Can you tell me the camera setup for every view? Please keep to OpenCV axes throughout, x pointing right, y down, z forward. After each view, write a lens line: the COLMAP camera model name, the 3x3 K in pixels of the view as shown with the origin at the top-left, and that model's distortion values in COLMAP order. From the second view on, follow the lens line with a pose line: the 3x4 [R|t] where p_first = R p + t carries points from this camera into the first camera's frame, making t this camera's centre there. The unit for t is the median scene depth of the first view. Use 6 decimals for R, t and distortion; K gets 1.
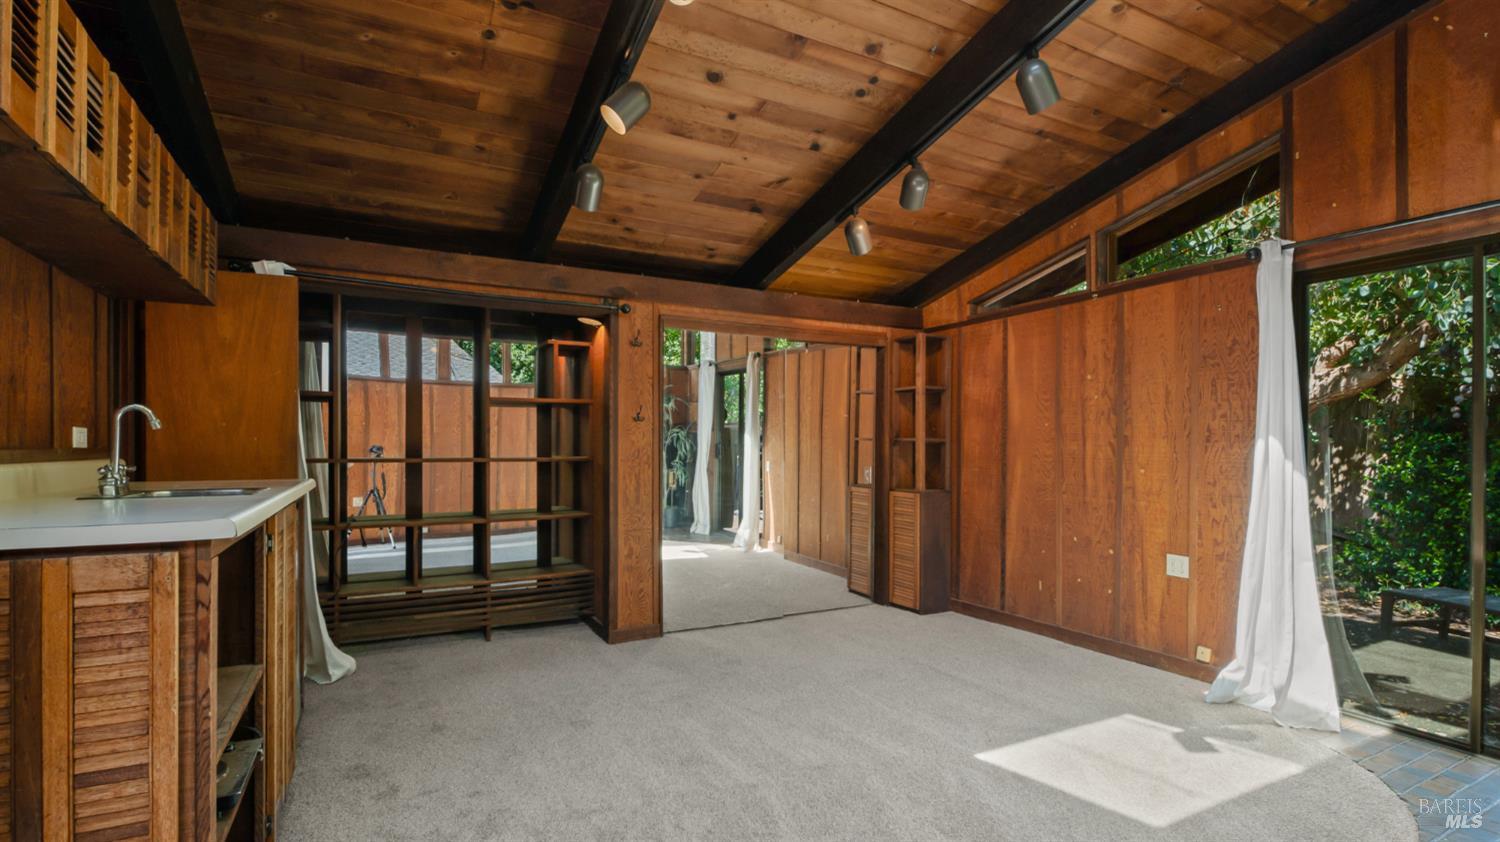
lens RADIAL K [[678.0, 0, 732.9], [0, 678.0, 444.3], [0, 0, 1]] dist [0.012721, -0.007428]
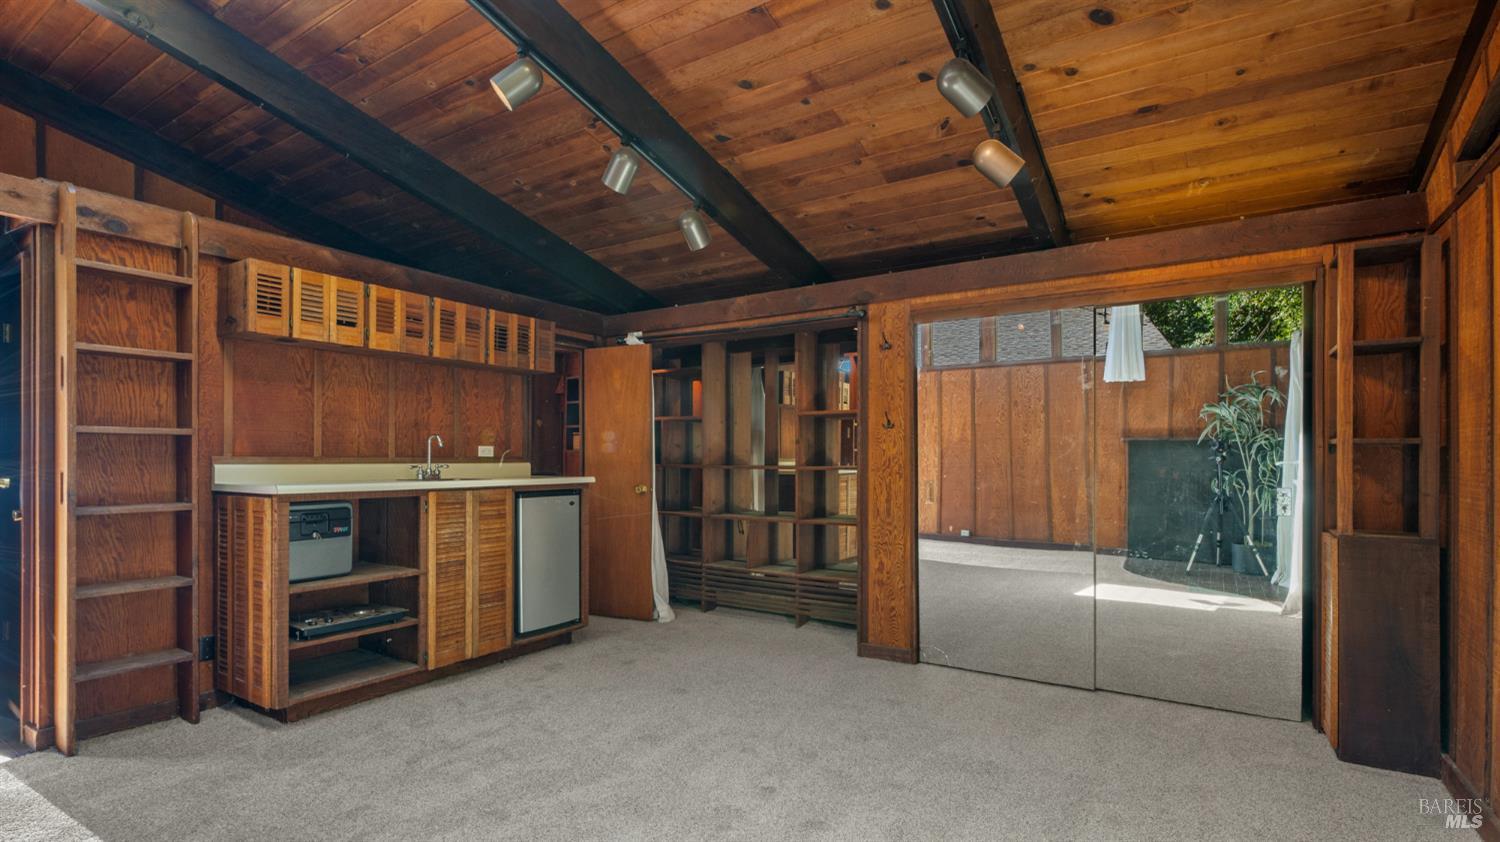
lens RADIAL K [[678.0, 0, 704.9], [0, 678.0, 455.5], [0, 0, 1]] dist [0.012721, -0.007428]
pose [[0.492624, -0.003934, -0.870234, 0.666306], [0.004100, 0.999989, -0.002200, 0.005287], [0.870233, -0.002485, 0.492634, 0.374518]]
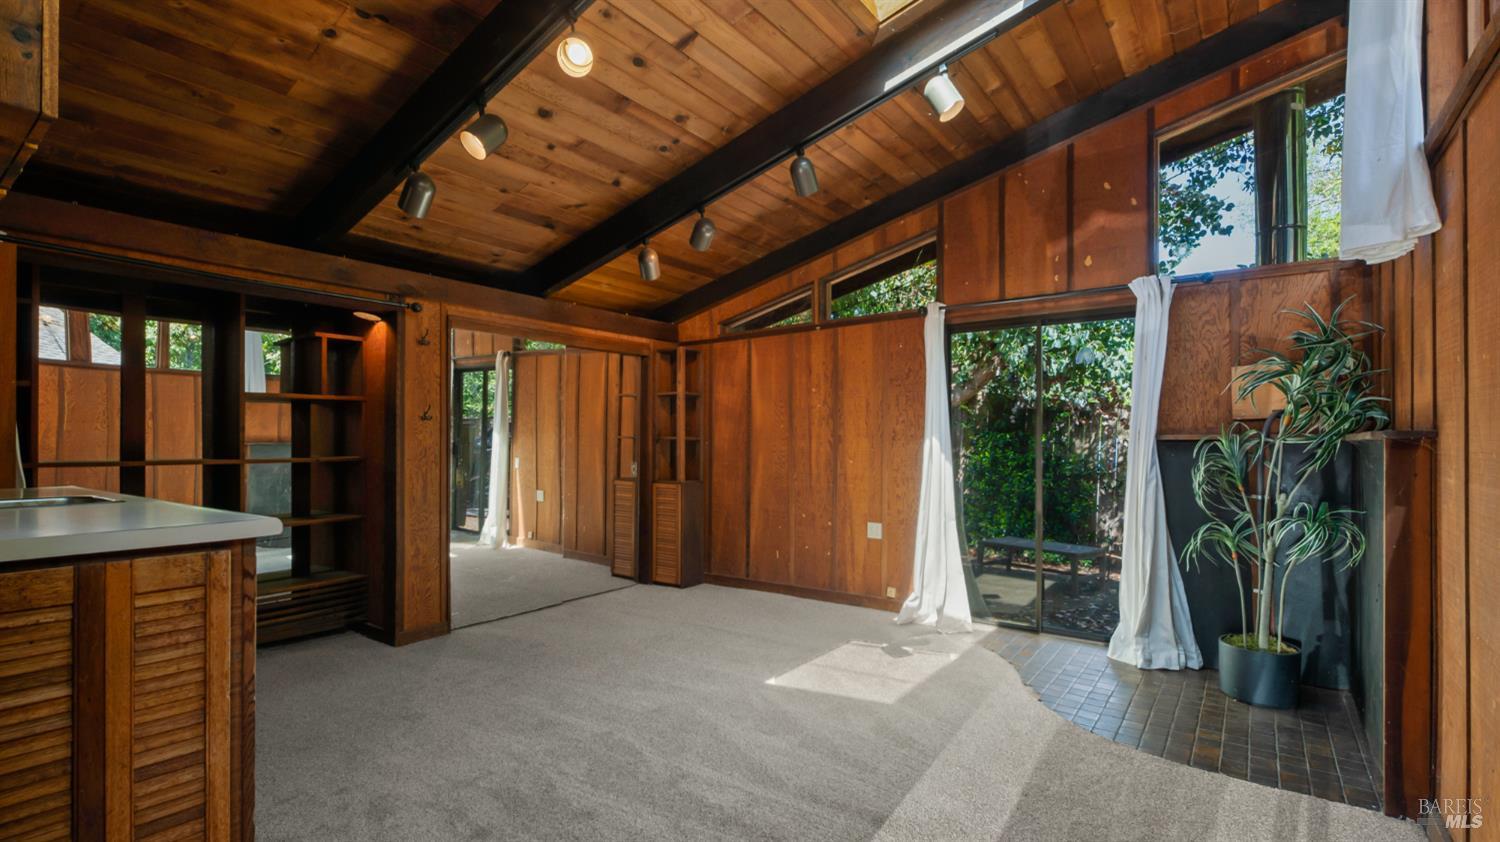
lens RADIAL K [[678.0, 0, 721.1], [0, 678.0, 437.1], [0, 0, 1]] dist [0.012721, -0.007428]
pose [[0.906618, -0.000873, 0.421952, -0.199902], [0.002838, 0.999988, -0.004028, -0.004825], [-0.421944, 0.004849, 0.906609, -0.108047]]
